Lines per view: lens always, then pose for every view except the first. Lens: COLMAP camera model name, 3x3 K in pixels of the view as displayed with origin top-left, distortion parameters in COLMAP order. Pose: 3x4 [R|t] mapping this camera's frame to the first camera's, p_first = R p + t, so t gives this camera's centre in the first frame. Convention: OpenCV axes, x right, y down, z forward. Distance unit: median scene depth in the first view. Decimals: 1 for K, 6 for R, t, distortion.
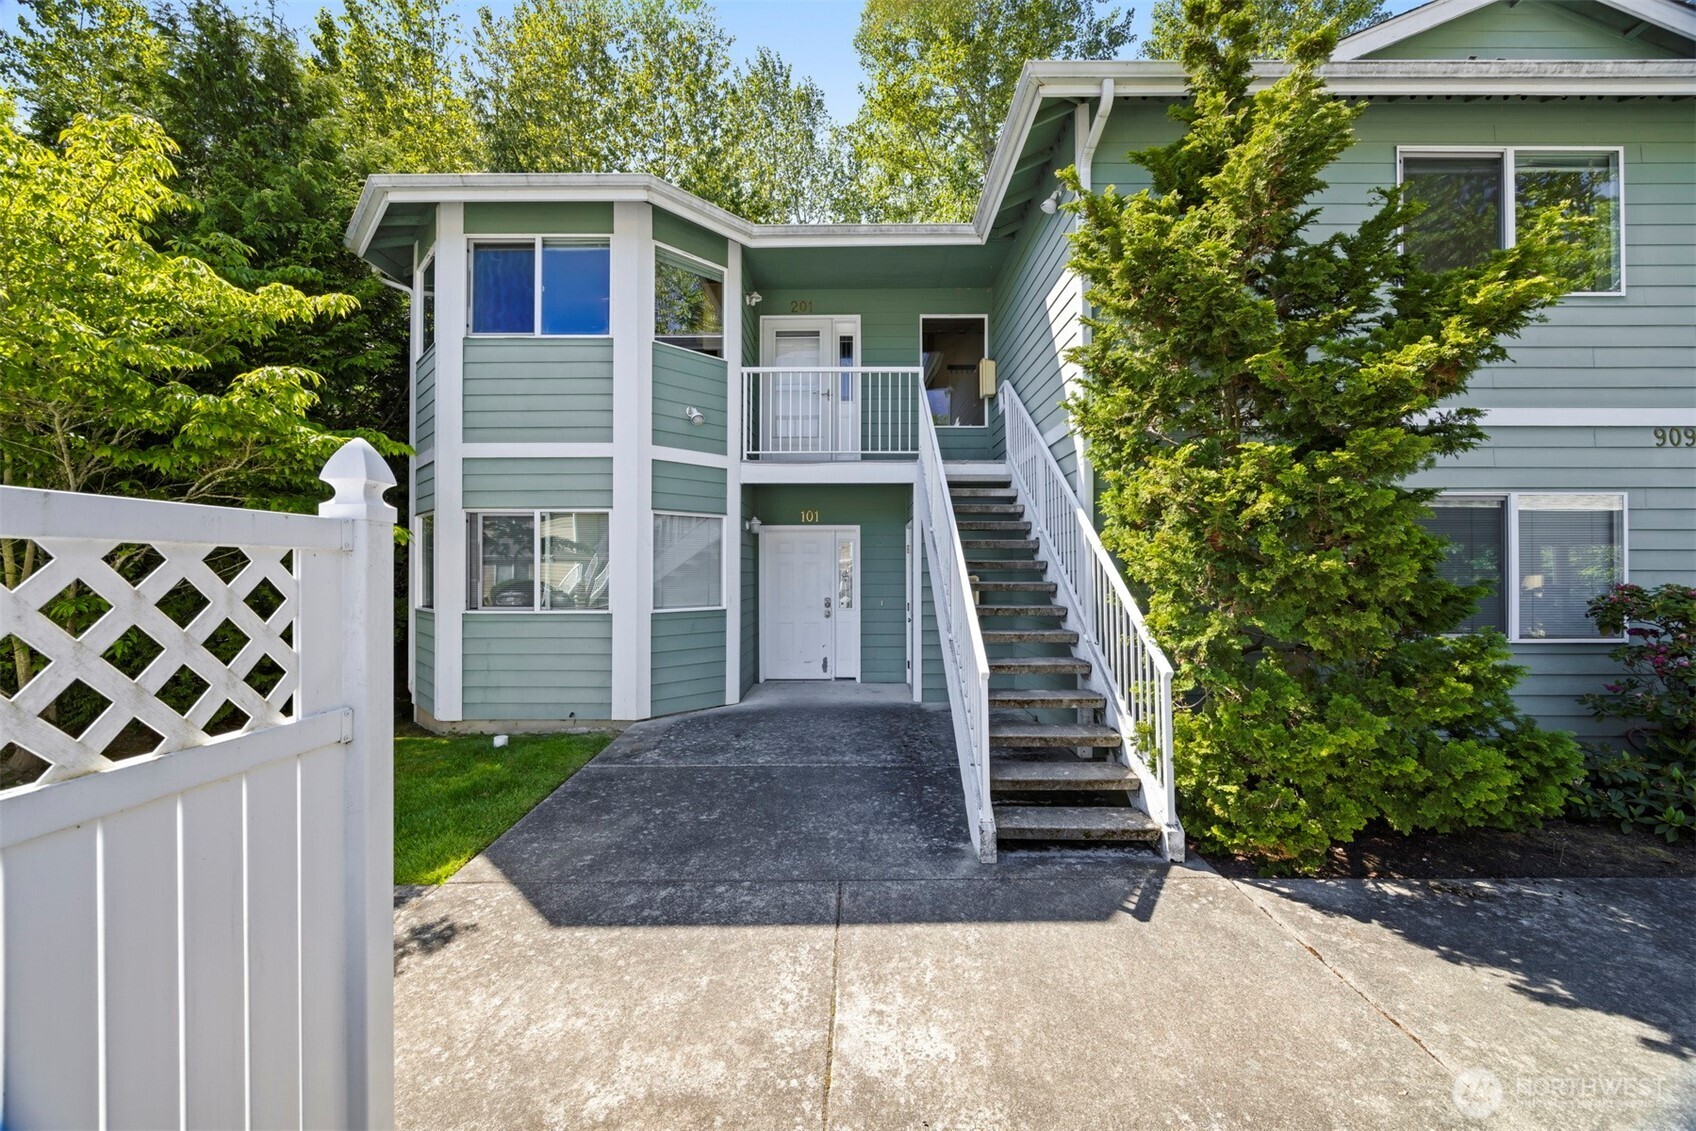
lens RADIAL K [[654.6, 0, 850.5], [0, 654.6, 563.8], [0, 0, 1]] dist [-0.002322, -0.000546]
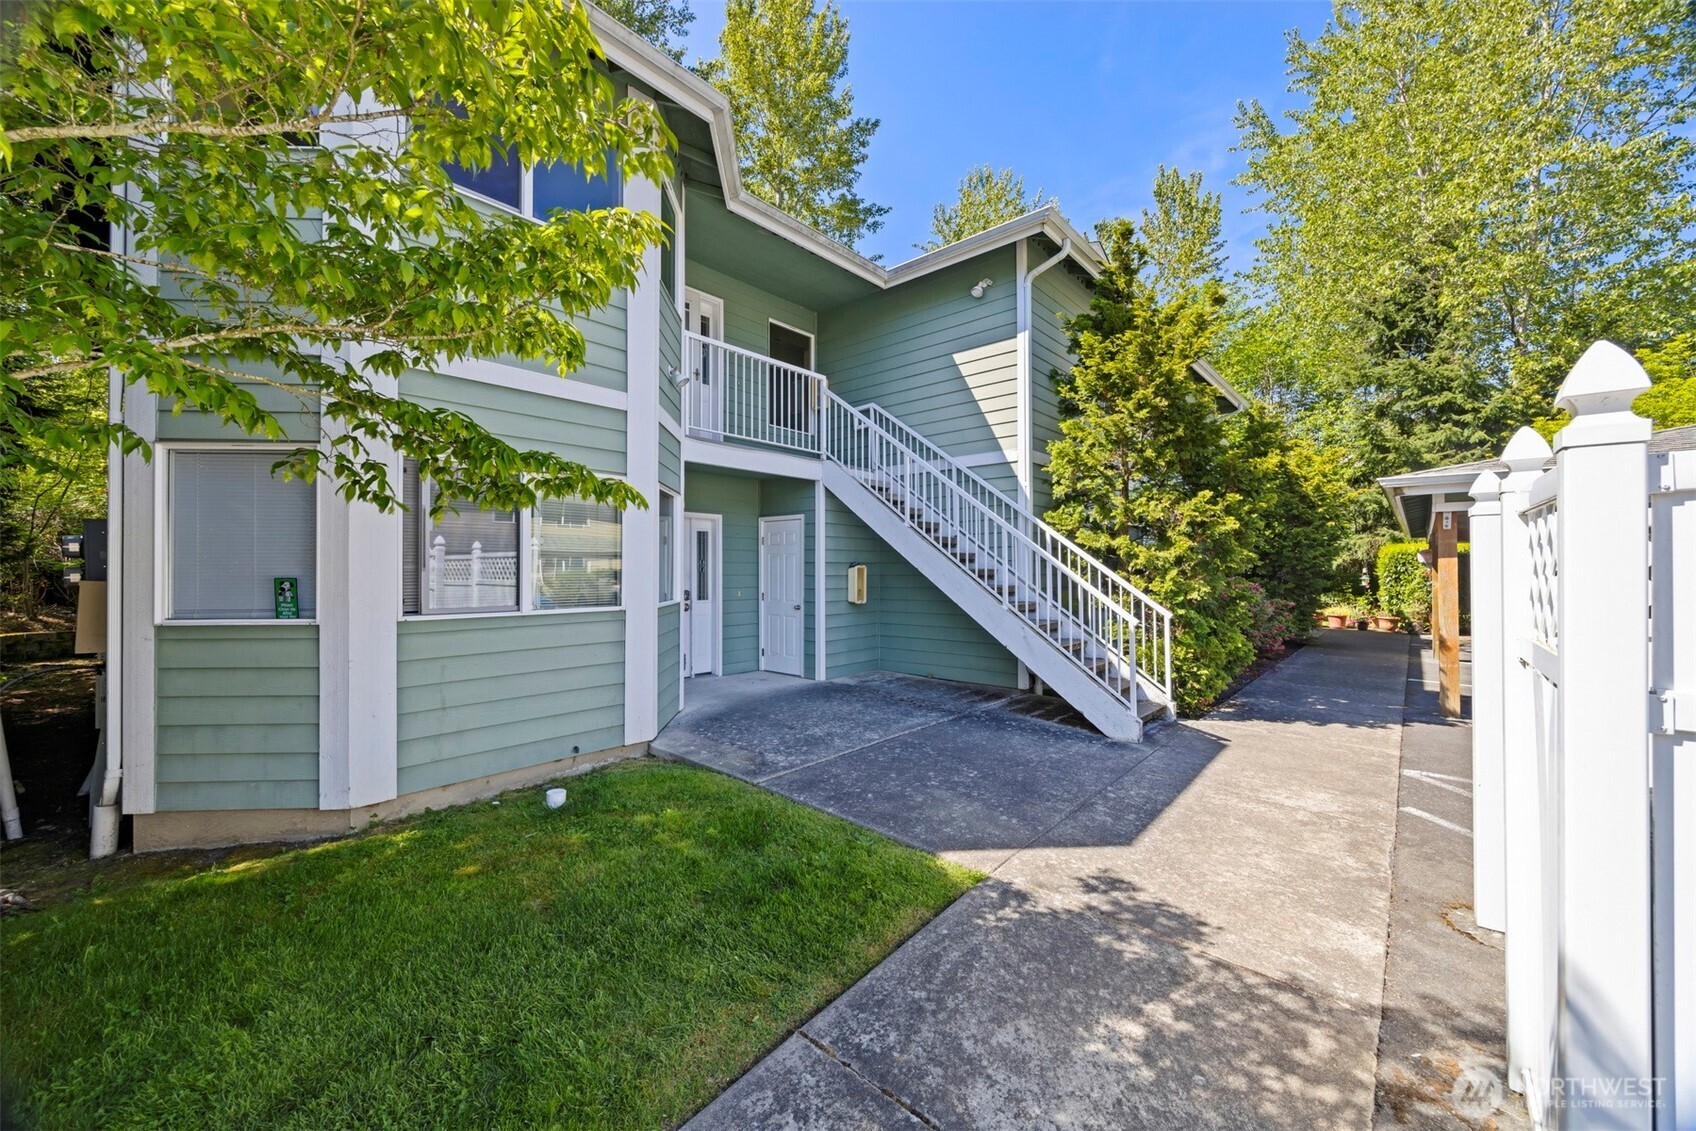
lens RADIAL K [[654.6, 0, 851.6], [0, 654.6, 566.0], [0, 0, 1]] dist [-0.002322, -0.000546]
pose [[0.647377, 0.001835, 0.762168, -0.964122], [-0.003981, 0.999992, 0.000974, 0.025954], [-0.762159, -0.003665, 0.647379, 0.349505]]
